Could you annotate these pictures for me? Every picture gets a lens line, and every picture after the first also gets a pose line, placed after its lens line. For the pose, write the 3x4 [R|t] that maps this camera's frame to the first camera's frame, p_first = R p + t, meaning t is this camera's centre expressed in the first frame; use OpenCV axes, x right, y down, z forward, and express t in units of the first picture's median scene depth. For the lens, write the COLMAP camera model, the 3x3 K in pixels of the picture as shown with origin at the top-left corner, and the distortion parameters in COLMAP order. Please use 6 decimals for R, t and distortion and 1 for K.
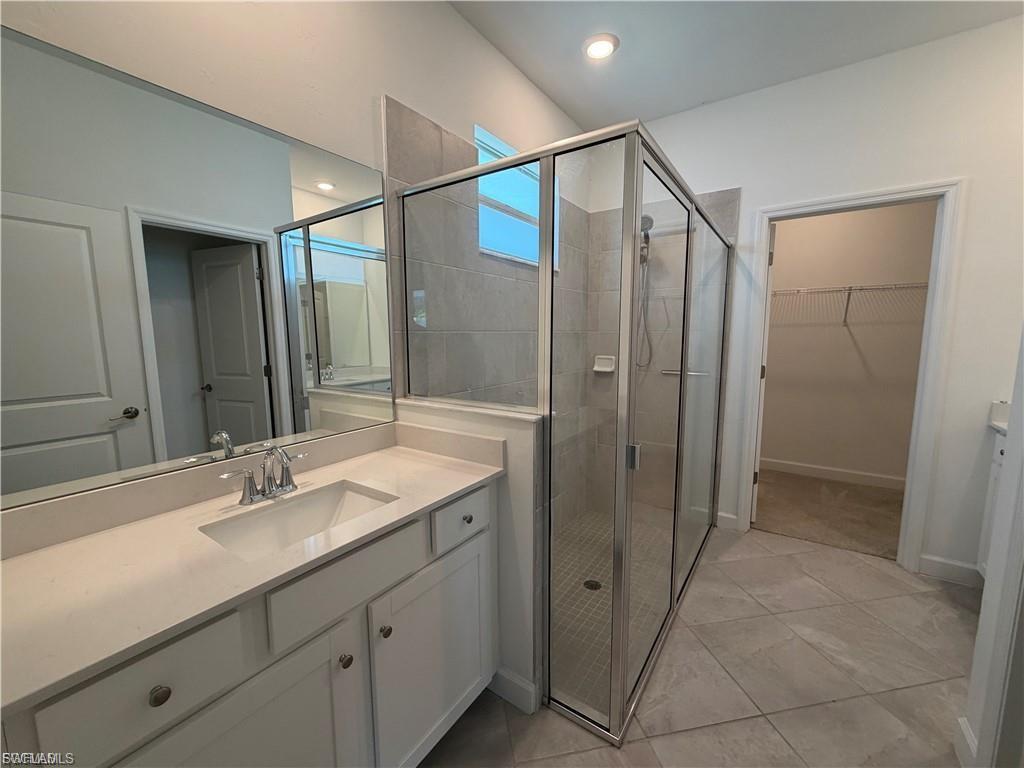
lens RADIAL K [[410.5, 0, 509.8], [0, 410.5, 383.5], [0, 0, 1]] dist [-0.000168, 0.000125]
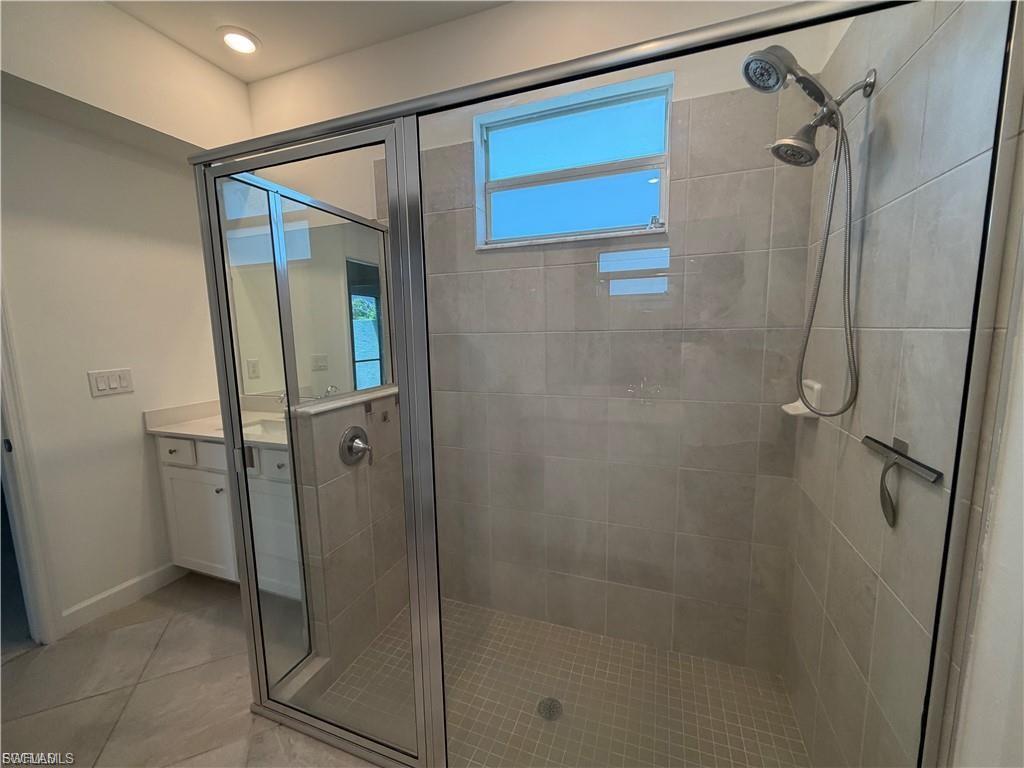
lens RADIAL K [[410.5, 0, 509.8], [0, 410.5, 383.5], [0, 0, 1]] dist [-0.000168, 0.000125]
pose [[0.244677, 0.125727, -0.961419, 0.944621], [-0.096728, 0.989776, 0.104818, -0.126844], [0.964768, 0.067350, 0.254337, 0.895188]]
